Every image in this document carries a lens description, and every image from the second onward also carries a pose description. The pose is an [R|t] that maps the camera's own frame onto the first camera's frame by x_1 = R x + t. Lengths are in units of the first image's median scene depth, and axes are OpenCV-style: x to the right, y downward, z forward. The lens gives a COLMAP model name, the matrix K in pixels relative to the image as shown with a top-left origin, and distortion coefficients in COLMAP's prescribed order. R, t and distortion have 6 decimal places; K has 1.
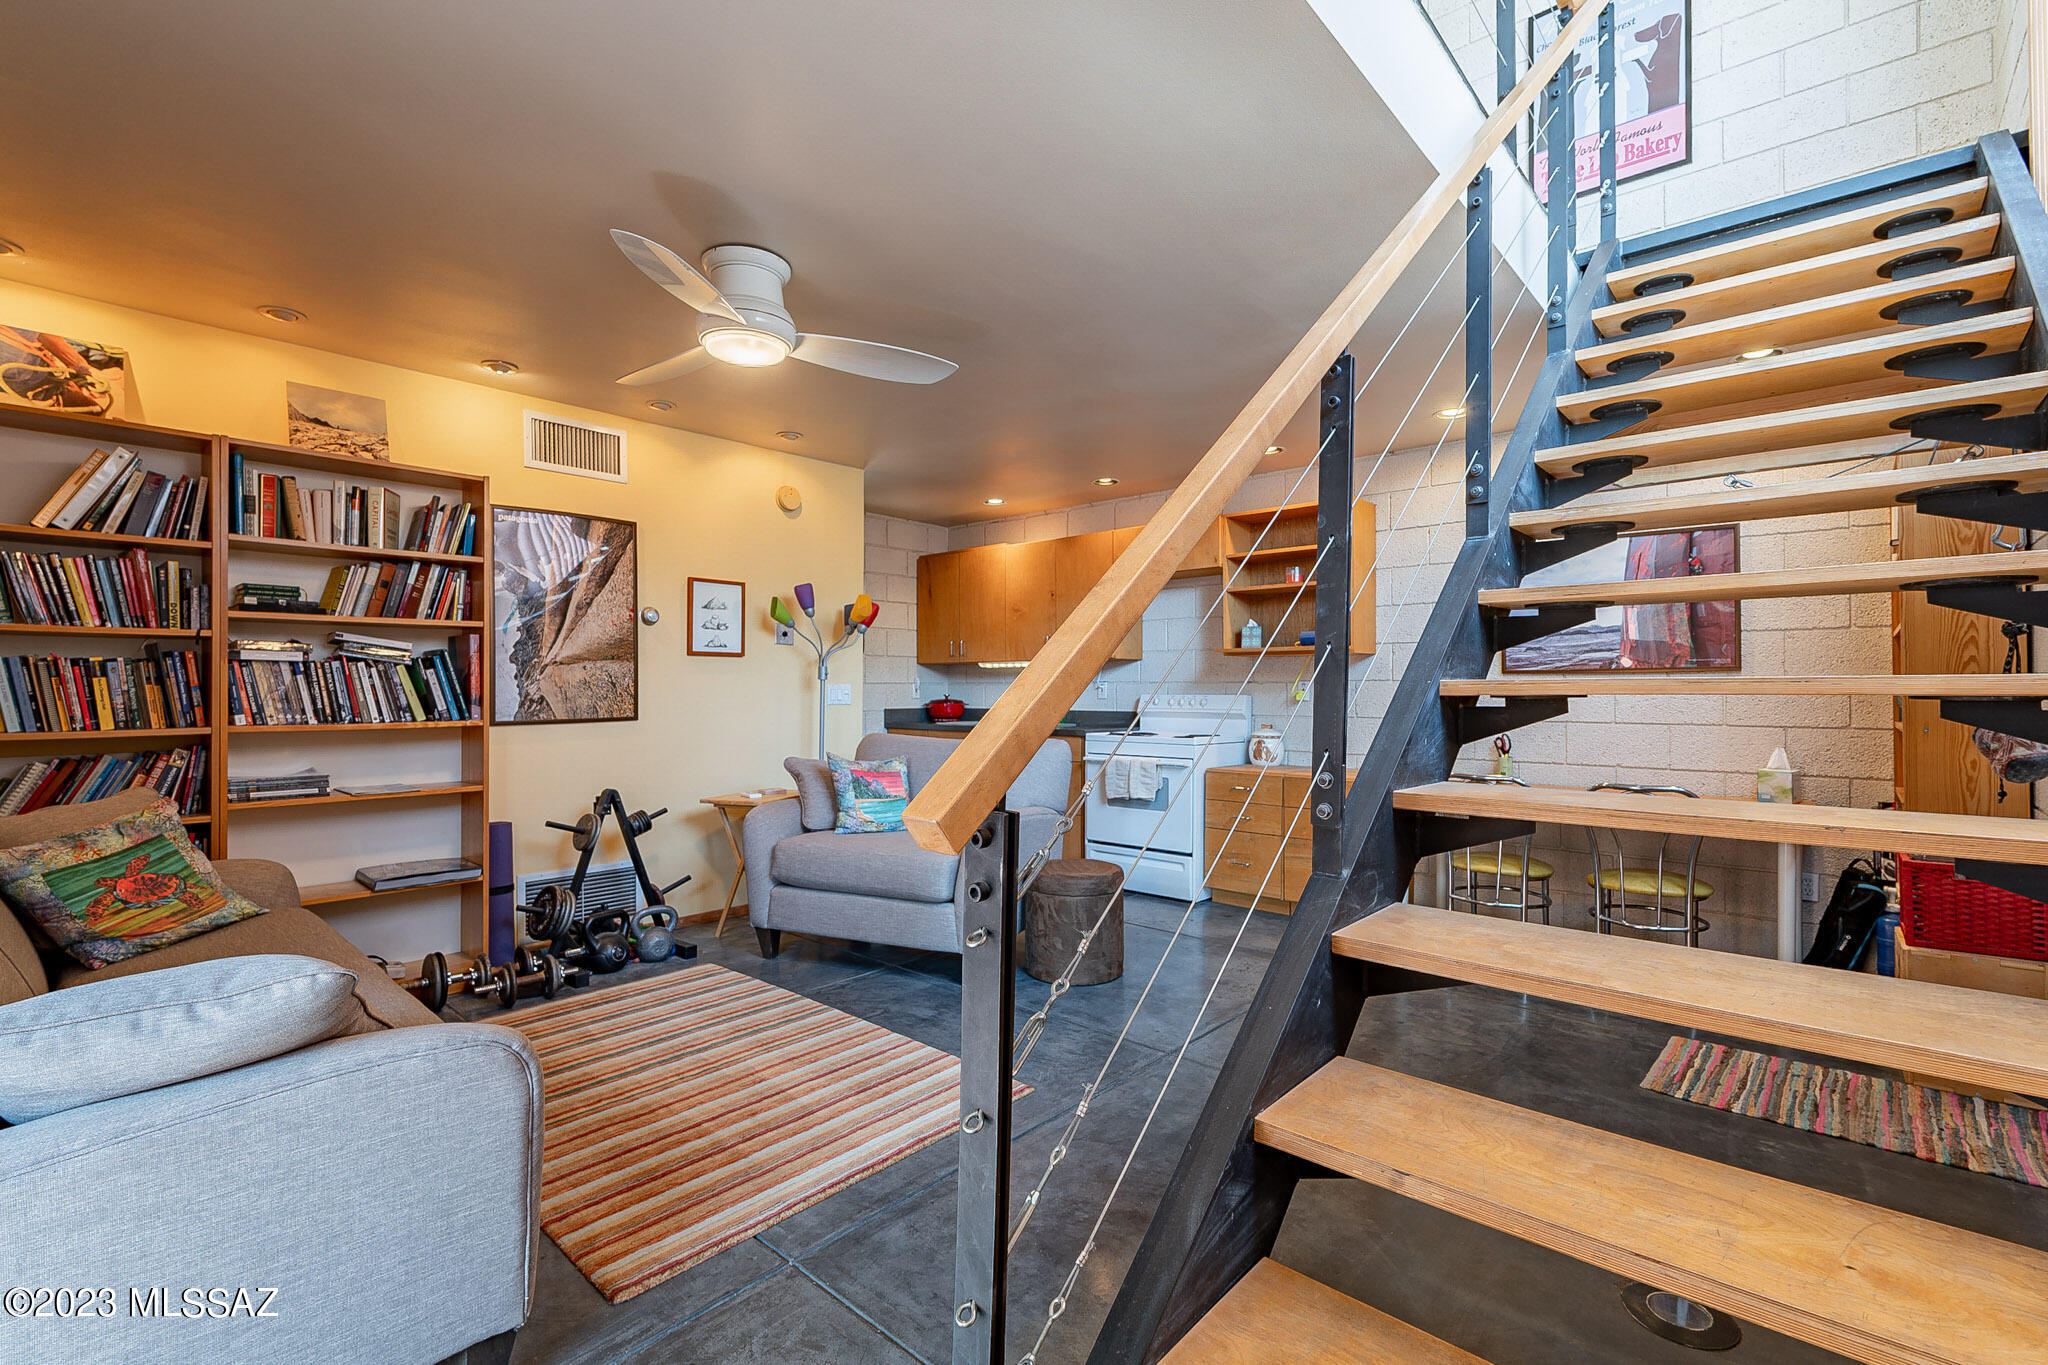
lens RADIAL K [[913.2, 0, 1018.8], [0, 913.2, 684.2], [0, 0, 1]] dist [-0.001442, -0.000407]
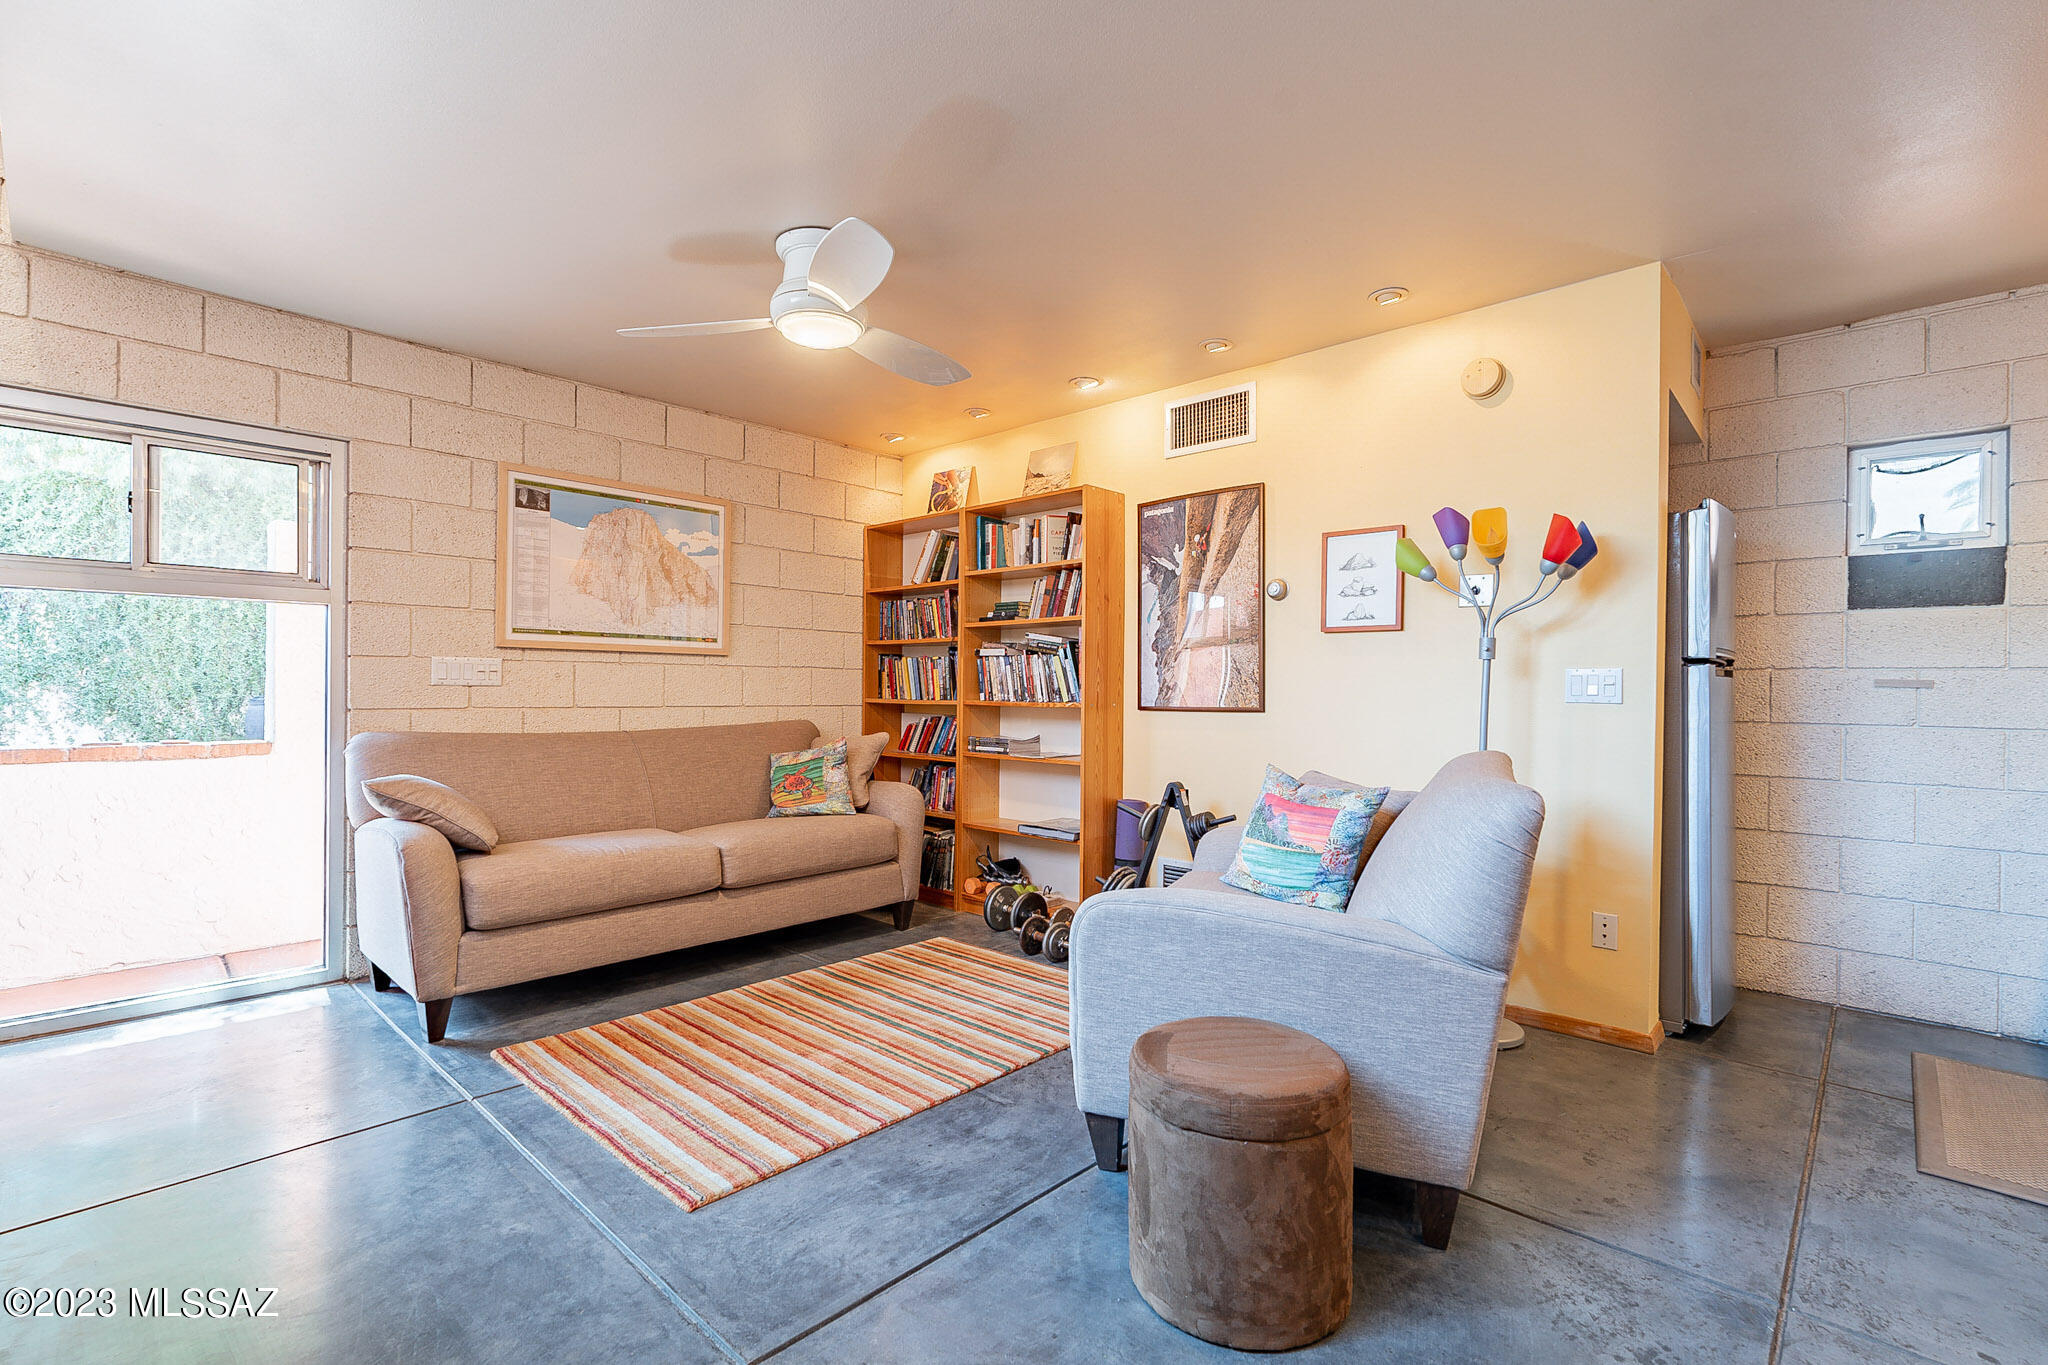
lens RADIAL K [[913.2, 0, 1011.9], [0, 913.2, 690.1], [0, 0, 1]] dist [-0.001442, -0.000407]
pose [[-0.018993, 0.000092, -0.999820, 0.606385], [-0.006502, 0.999979, 0.000215, 0.027052], [0.999798, 0.006505, -0.018992, 1.054291]]
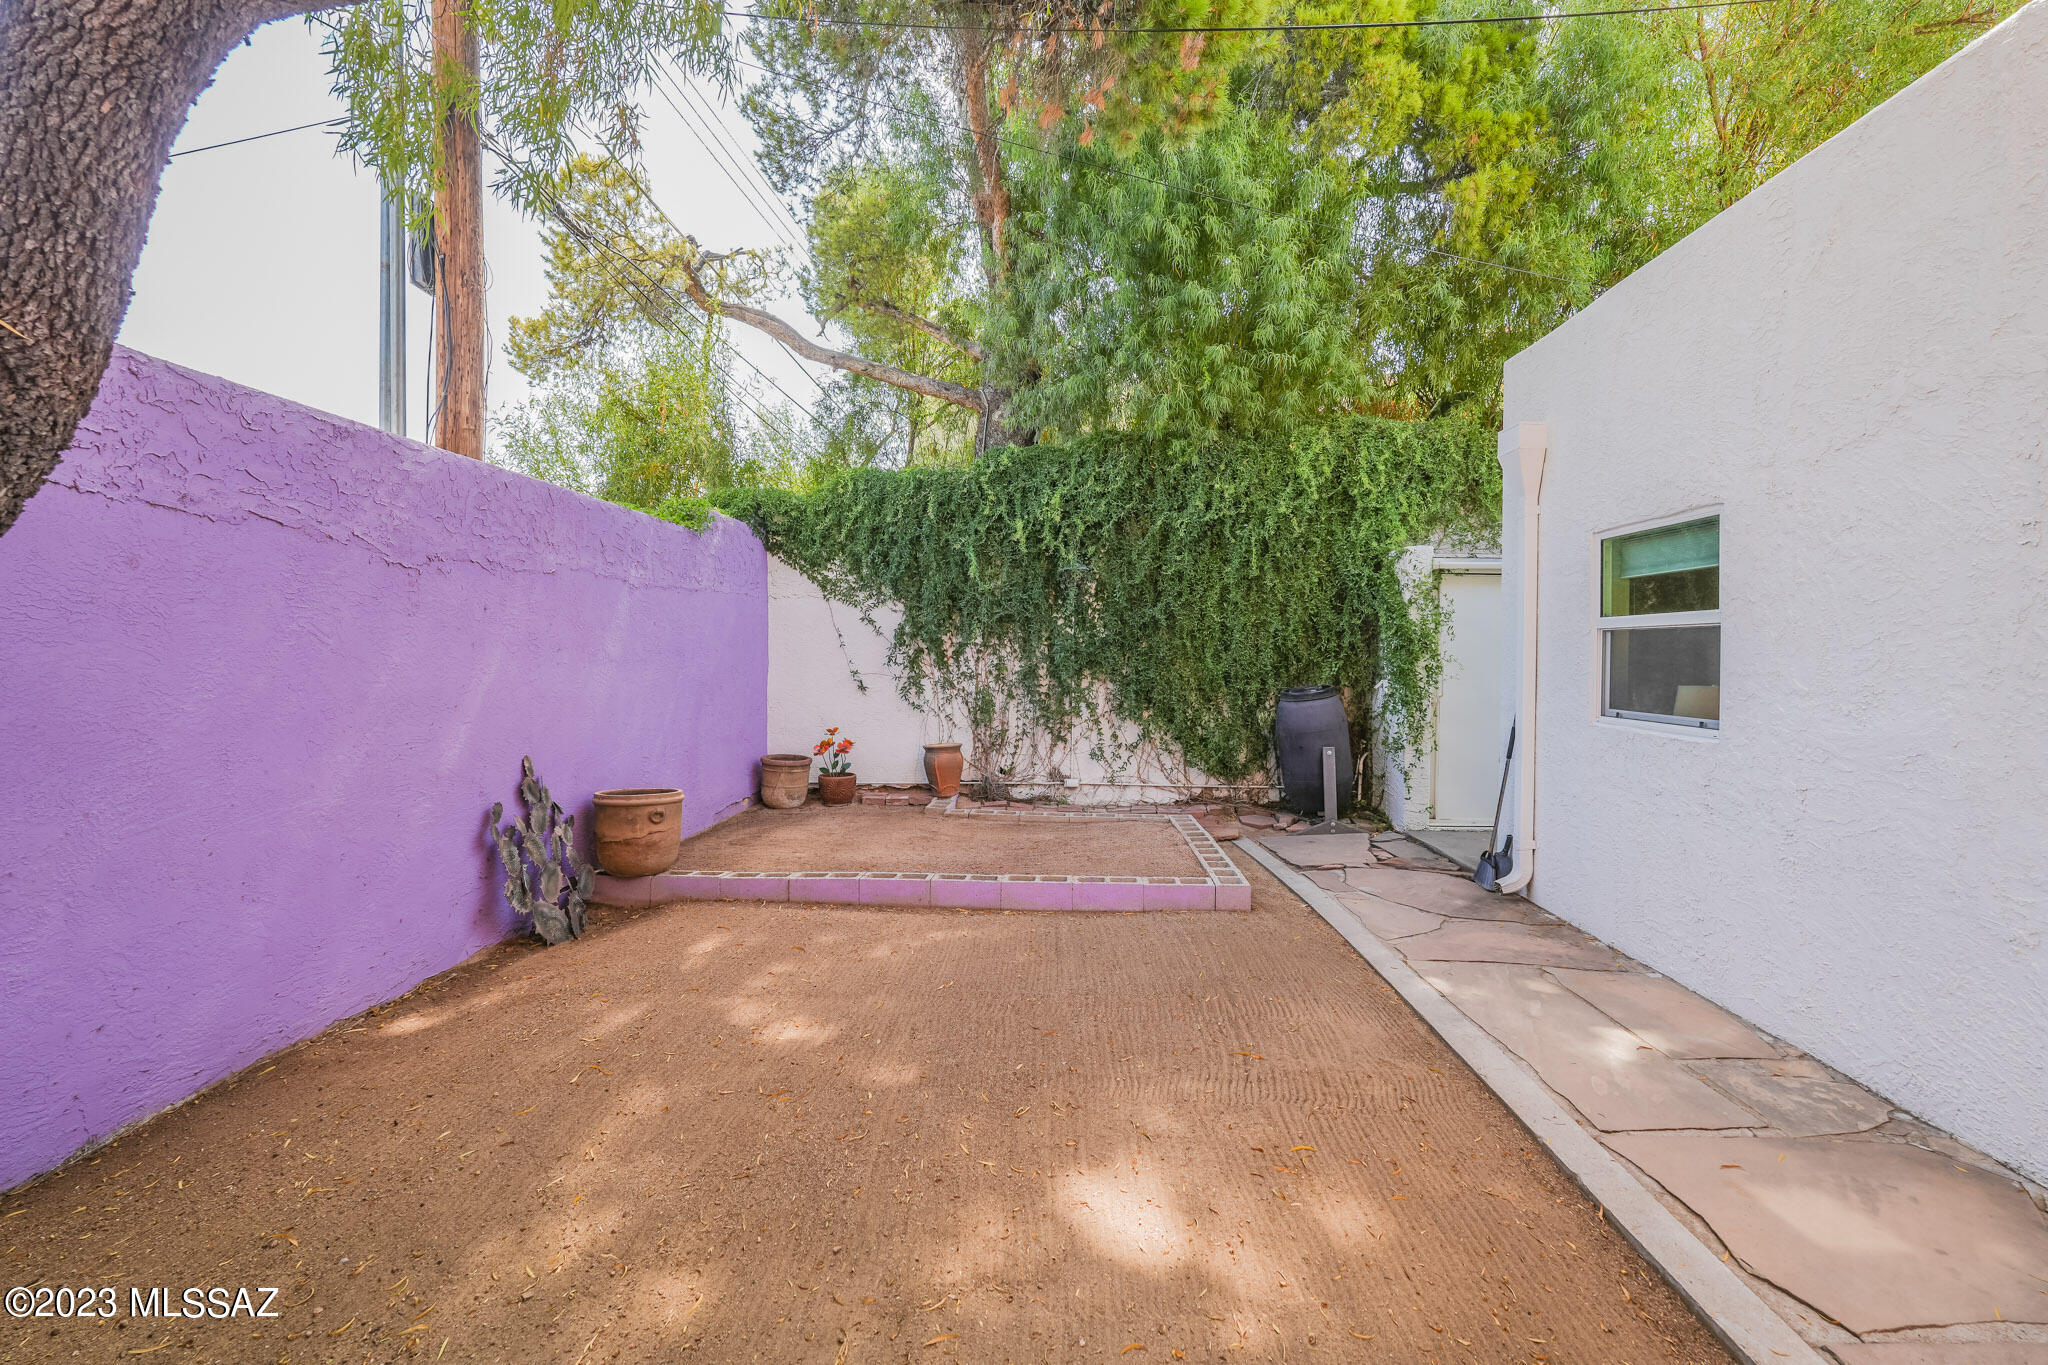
lens RADIAL K [[913.2, 0, 1024.7], [0, 913.2, 678.7], [0, 0, 1]] dist [-0.001442, -0.000407]
pose [[-0.788869, -0.000008, -0.614562, 0.390504], [-0.008670, 0.999901, 0.011115, 0.025393], [0.614500, 0.014096, -0.788790, 0.814866]]
